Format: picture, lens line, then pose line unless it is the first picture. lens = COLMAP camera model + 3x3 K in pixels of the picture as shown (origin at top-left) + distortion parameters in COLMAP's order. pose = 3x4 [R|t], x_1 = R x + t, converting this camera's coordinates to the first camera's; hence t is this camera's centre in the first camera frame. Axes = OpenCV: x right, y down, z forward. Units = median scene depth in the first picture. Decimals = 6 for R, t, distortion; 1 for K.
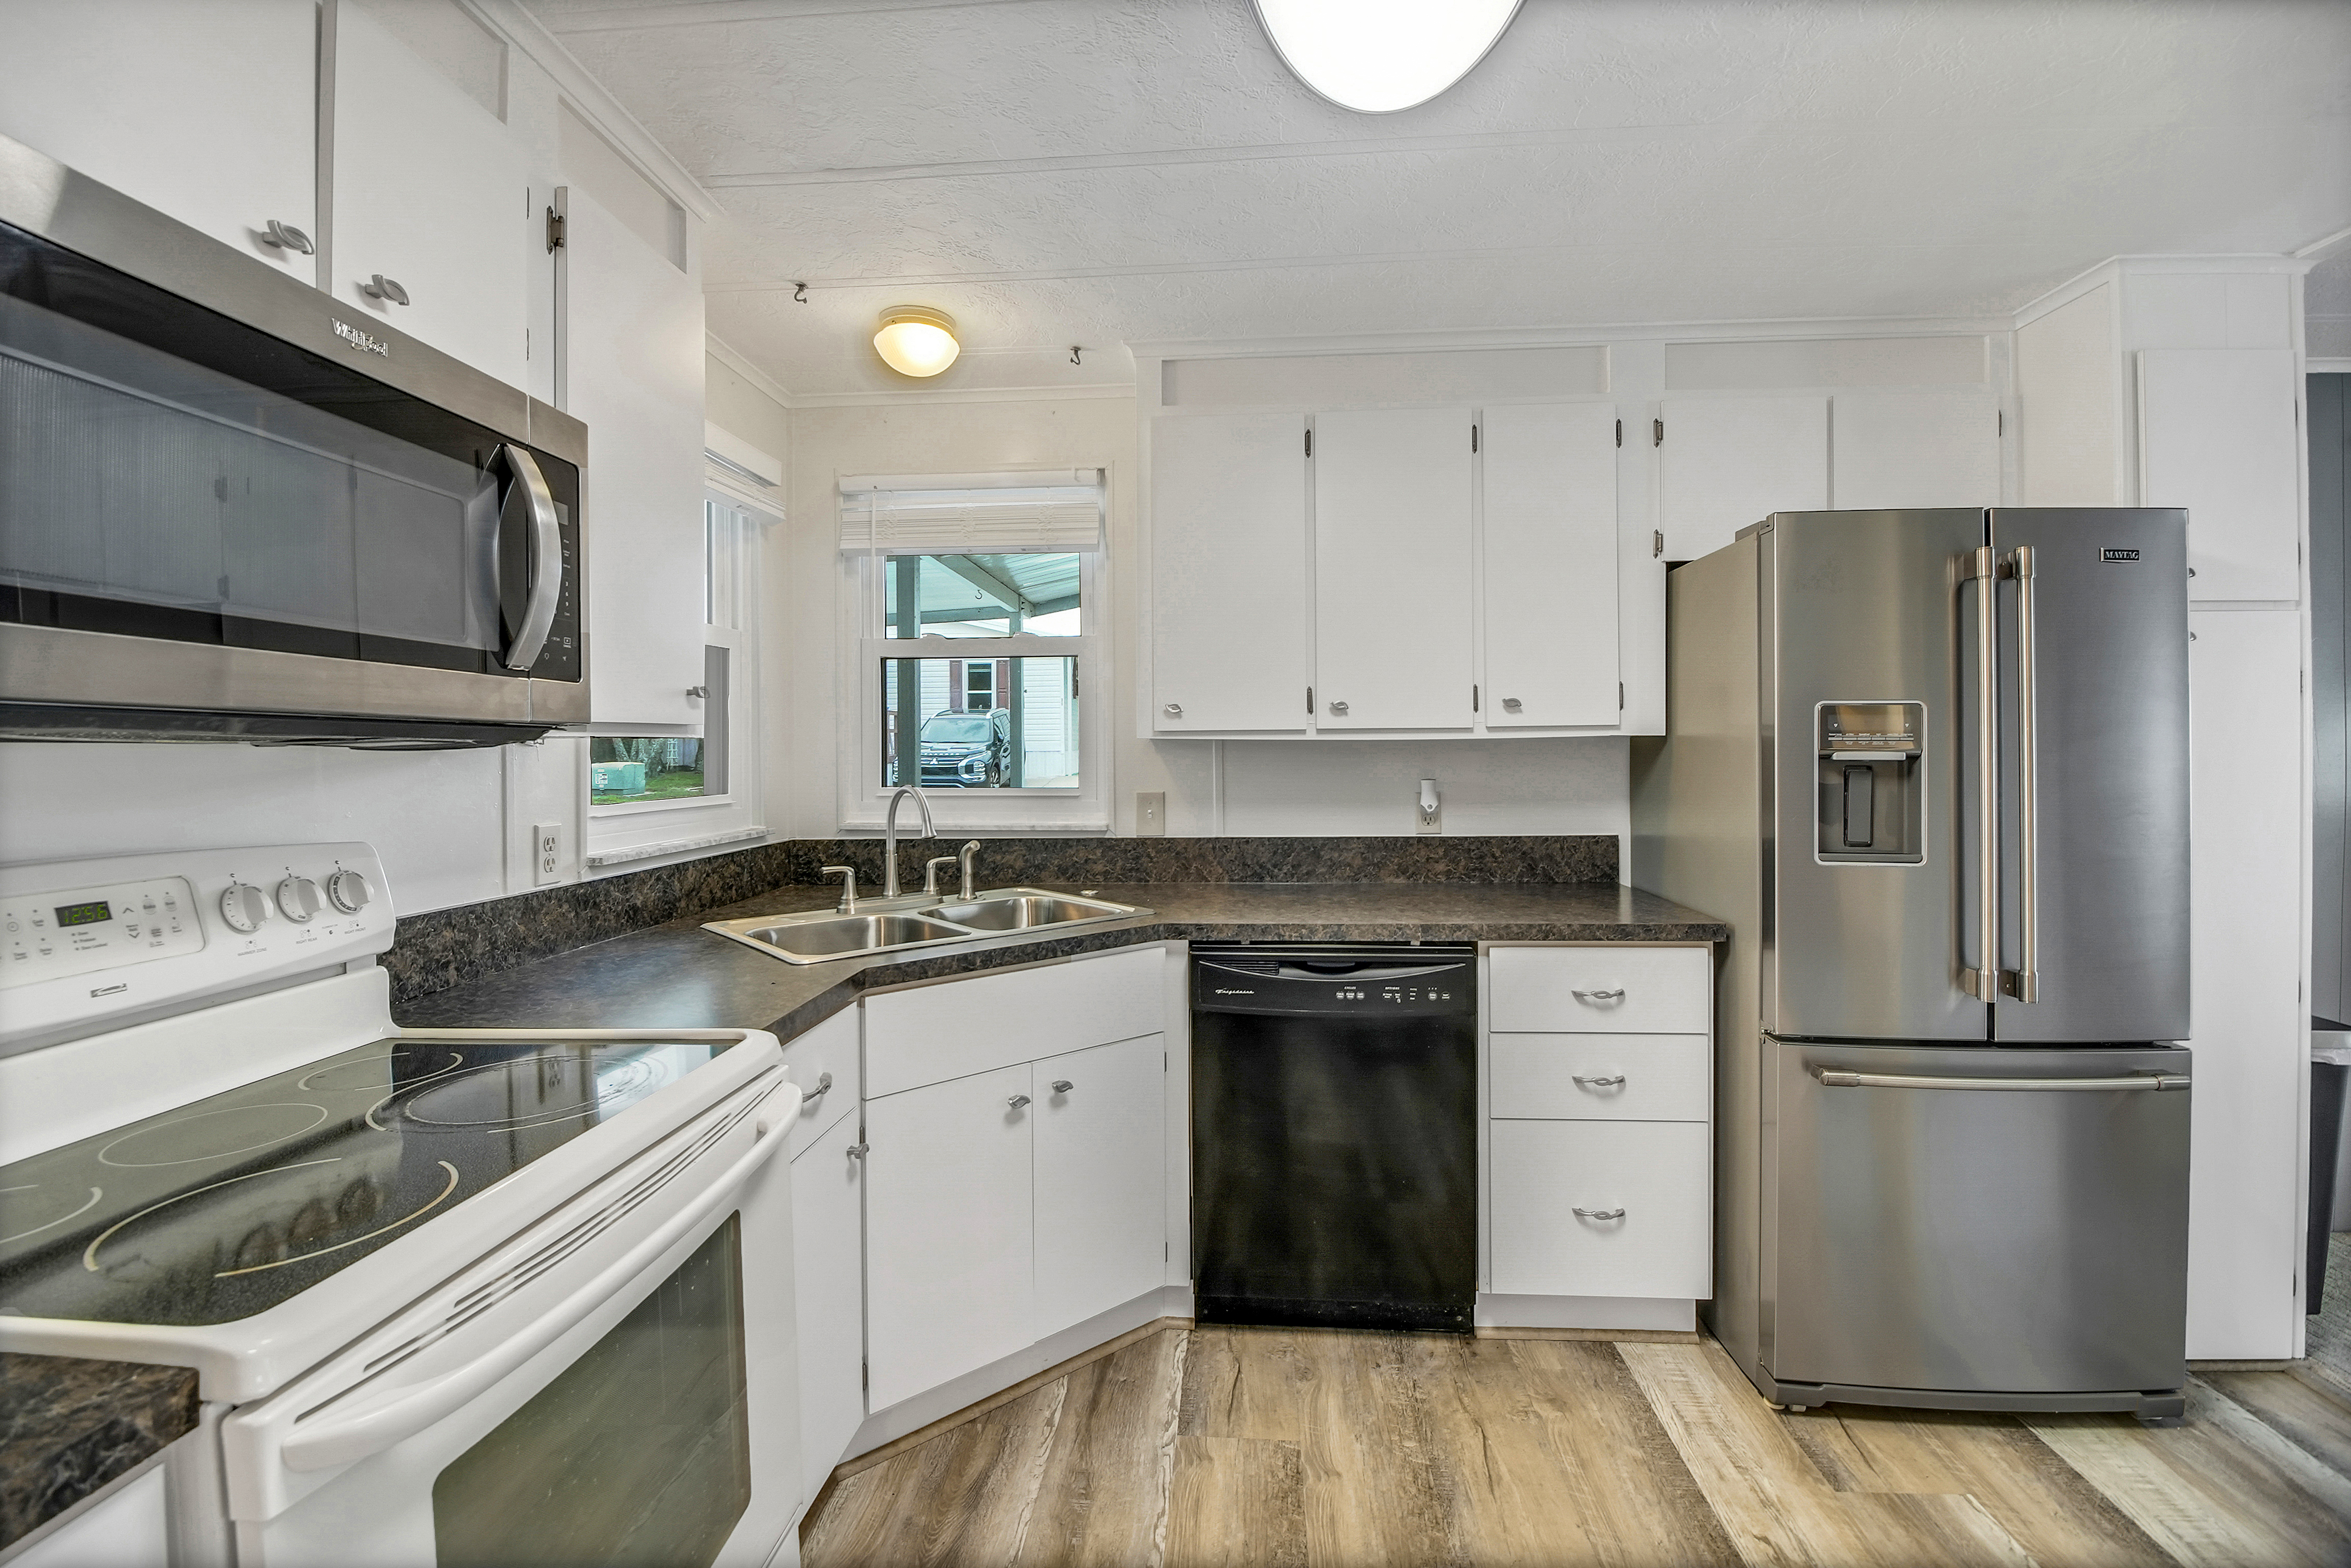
lens RADIAL K [[1042.8, 0, 1175.0], [0, 1042.8, 747.1], [0, 0, 1]] dist [0.002093, -0.019804]
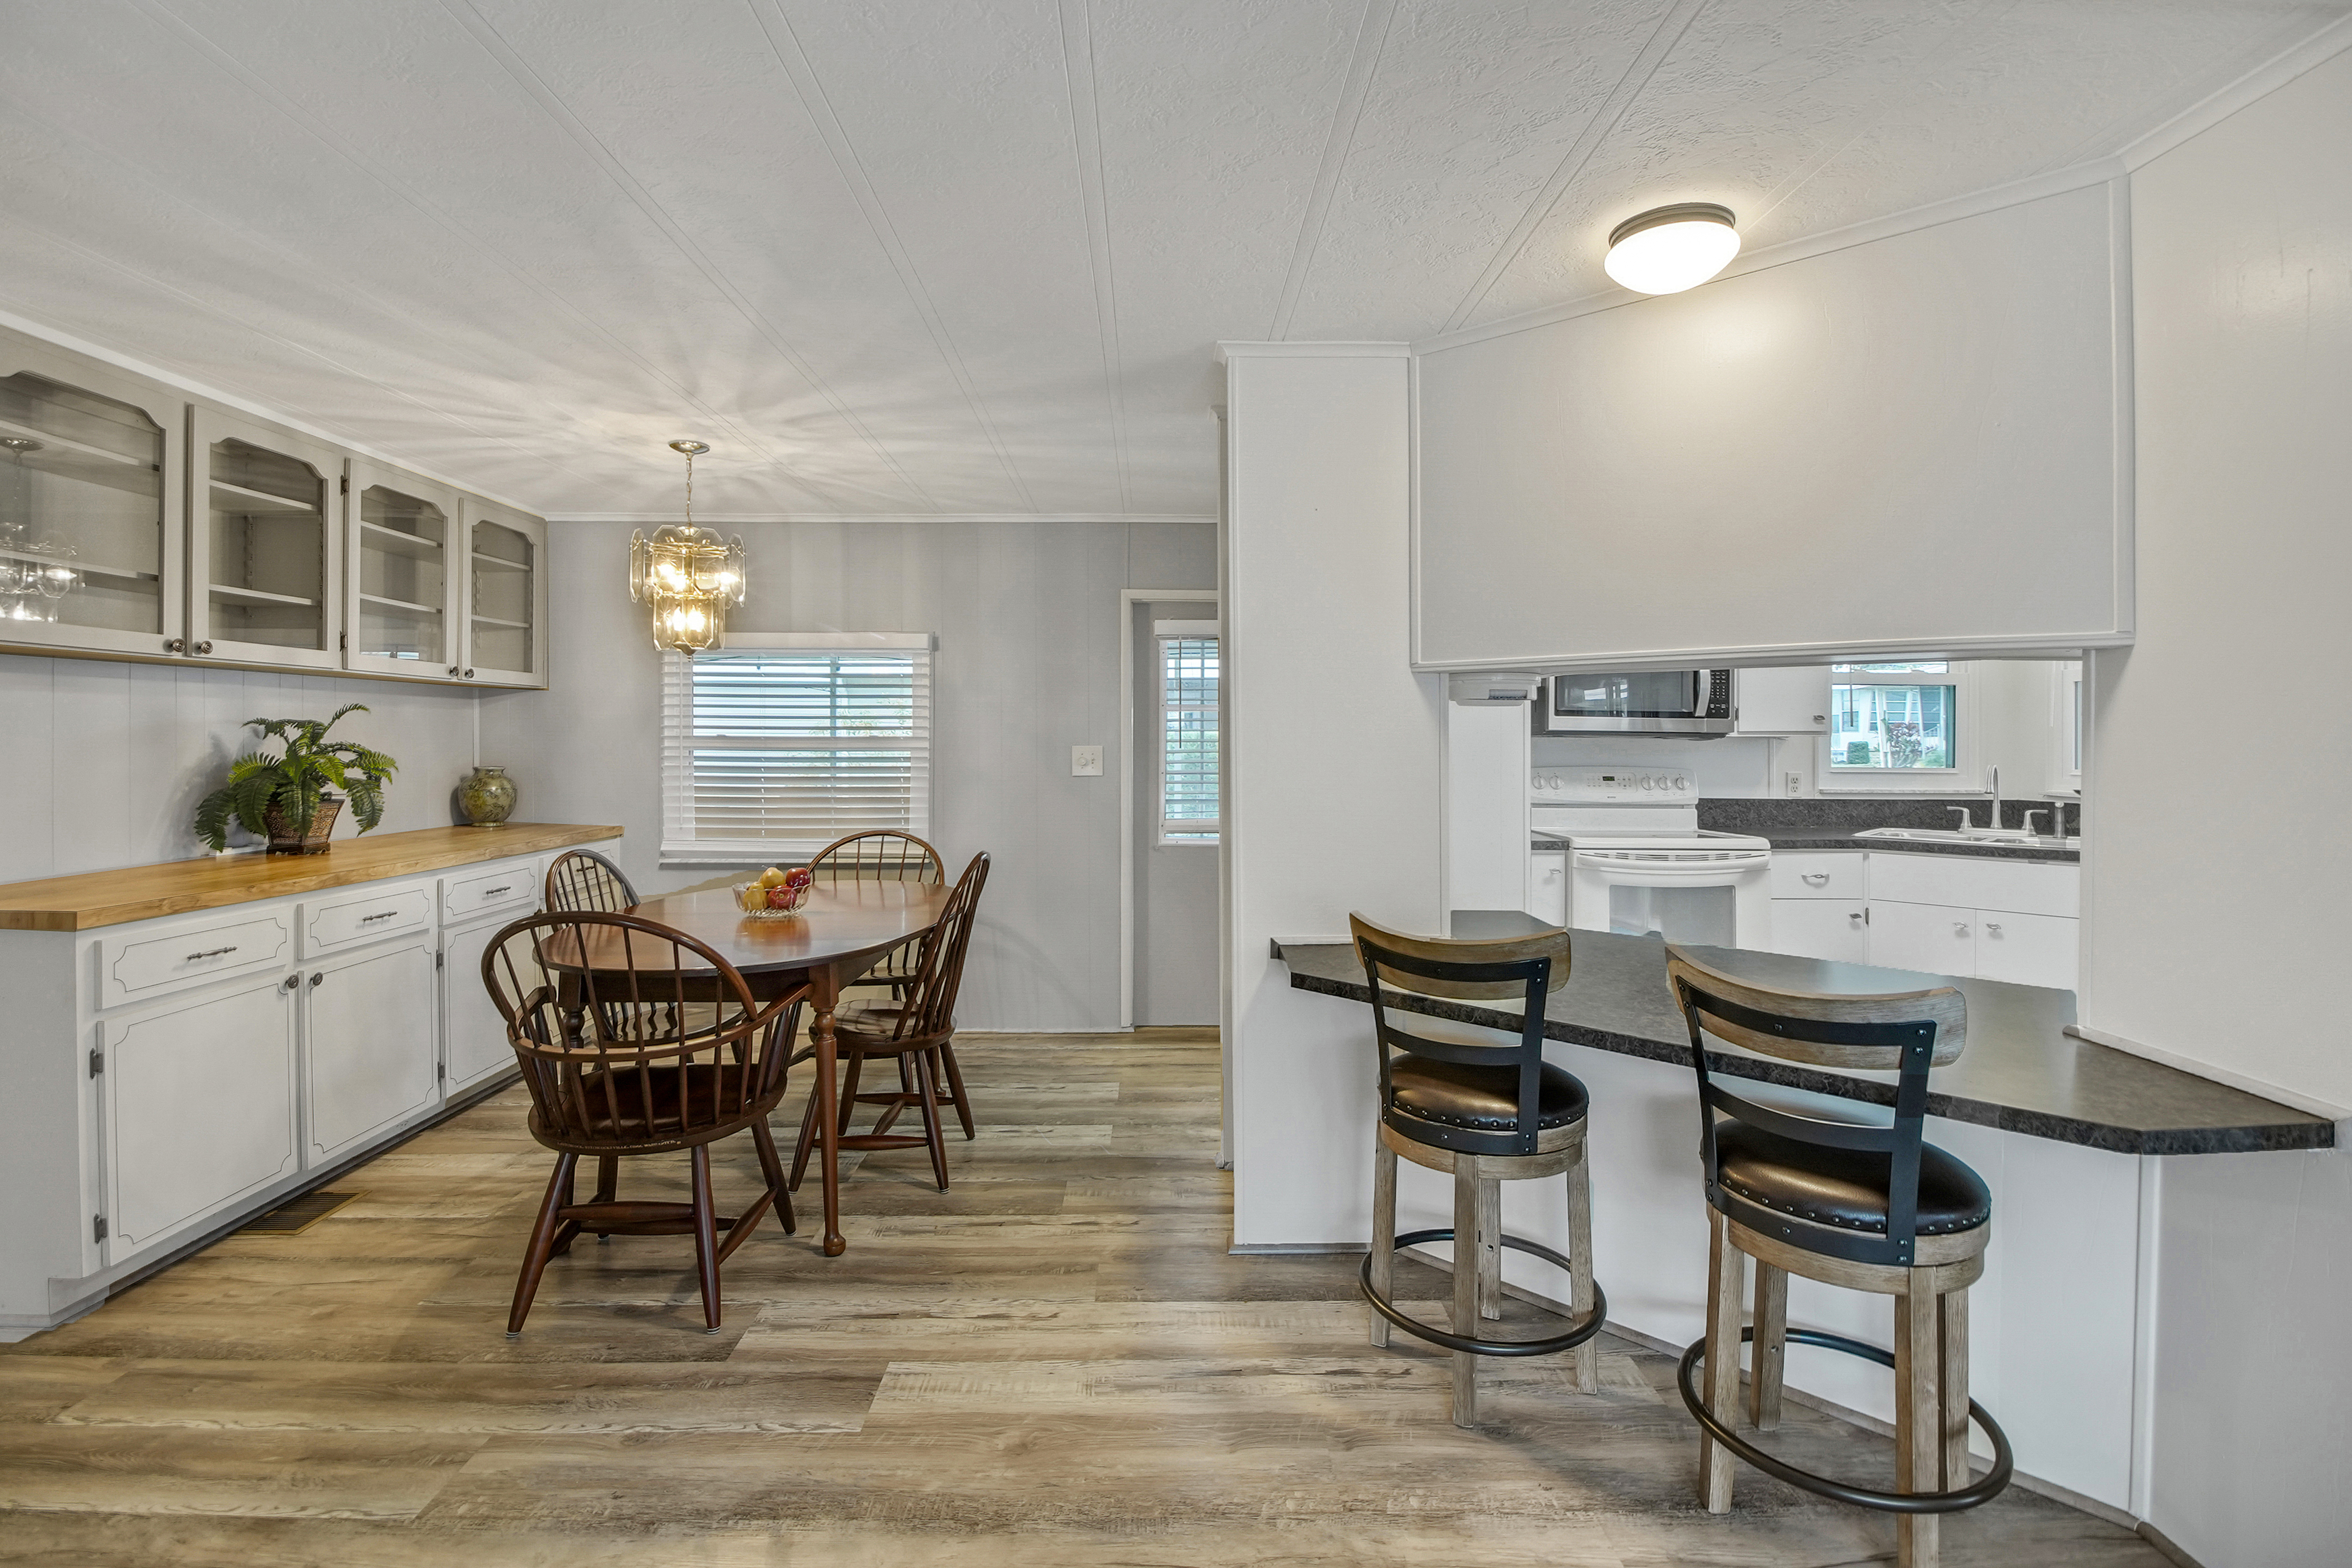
lens RADIAL K [[1076.9, 0, 1184.1], [0, 1076.9, 747.7], [0, 0, 1]] dist [0.022921, -0.019912]
pose [[0.103940, 0.013604, -0.994490, 1.598326], [-0.006219, 0.999896, 0.013028, -0.005234], [0.994564, 0.004831, 0.104014, -0.604822]]
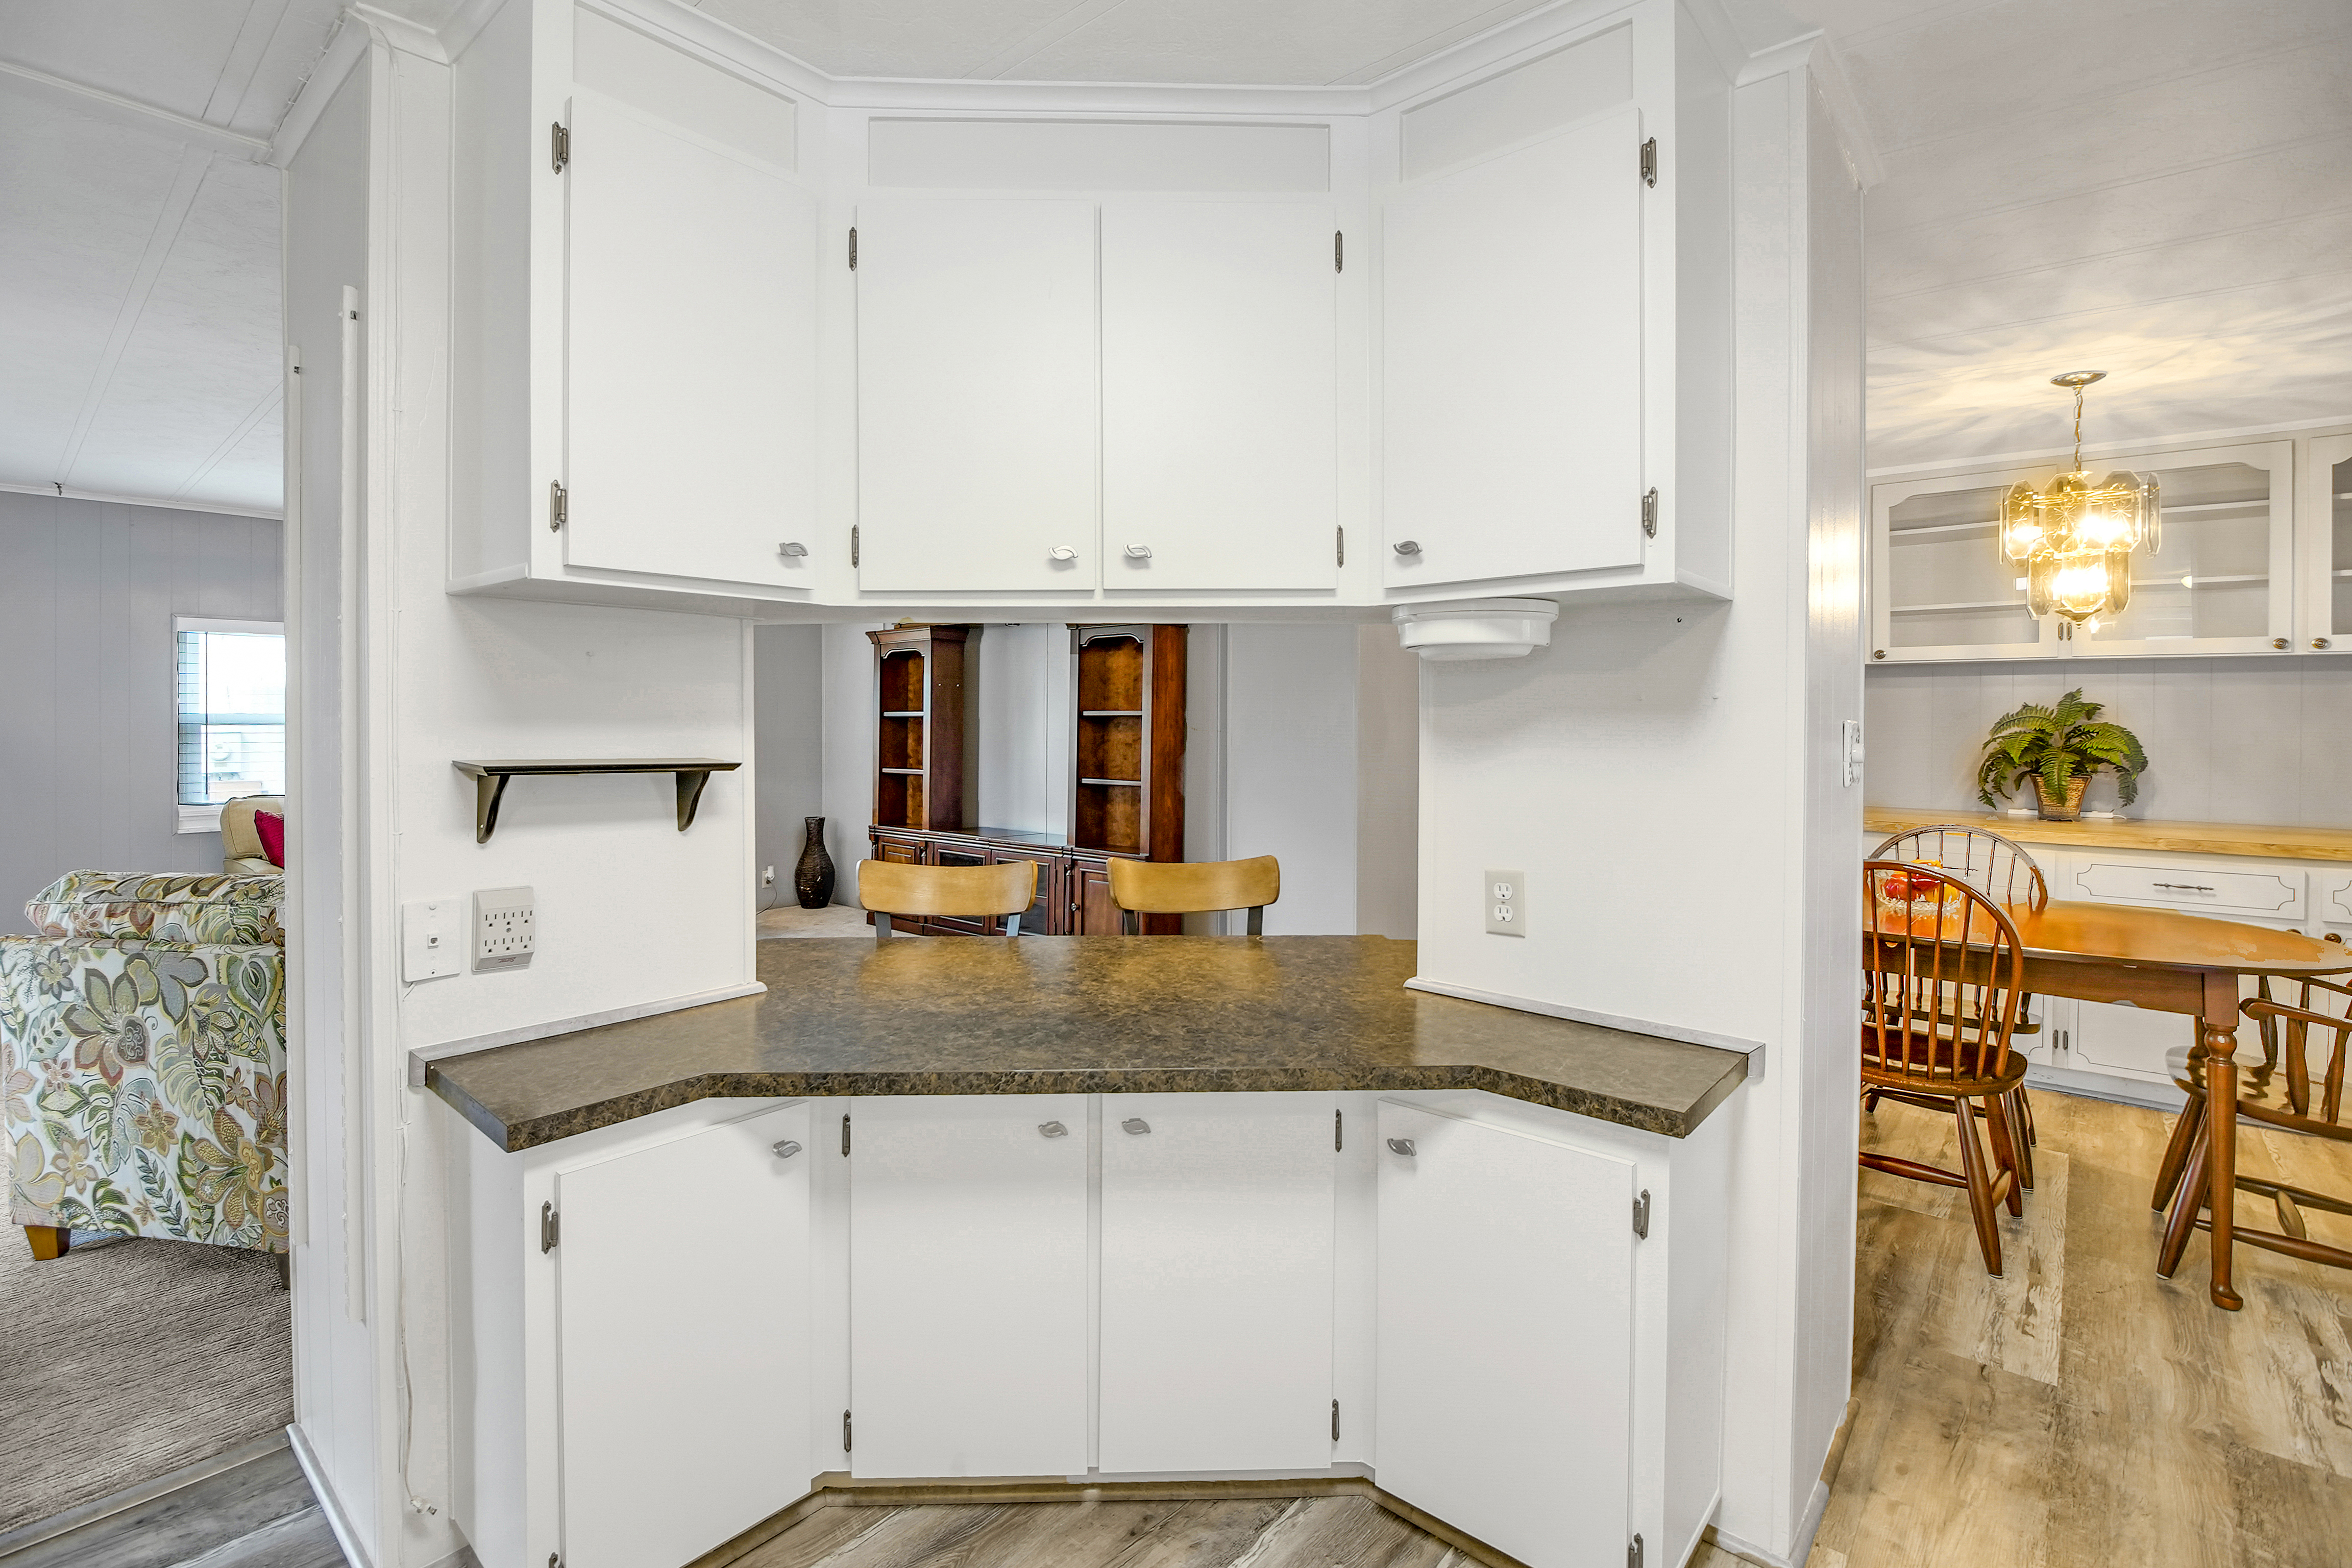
lens RADIAL K [[1110.2, 0, 1056.1], [0, 1110.2, 721.5], [0, 0, 1]] dist [-0.023818, -0.000846]
pose [[-0.784359, -0.001663, 0.620305, 0.027734], [0.000832, 0.999993, 0.003732, 0.005088], [-0.620306, 0.003444, -0.784352, 0.774478]]
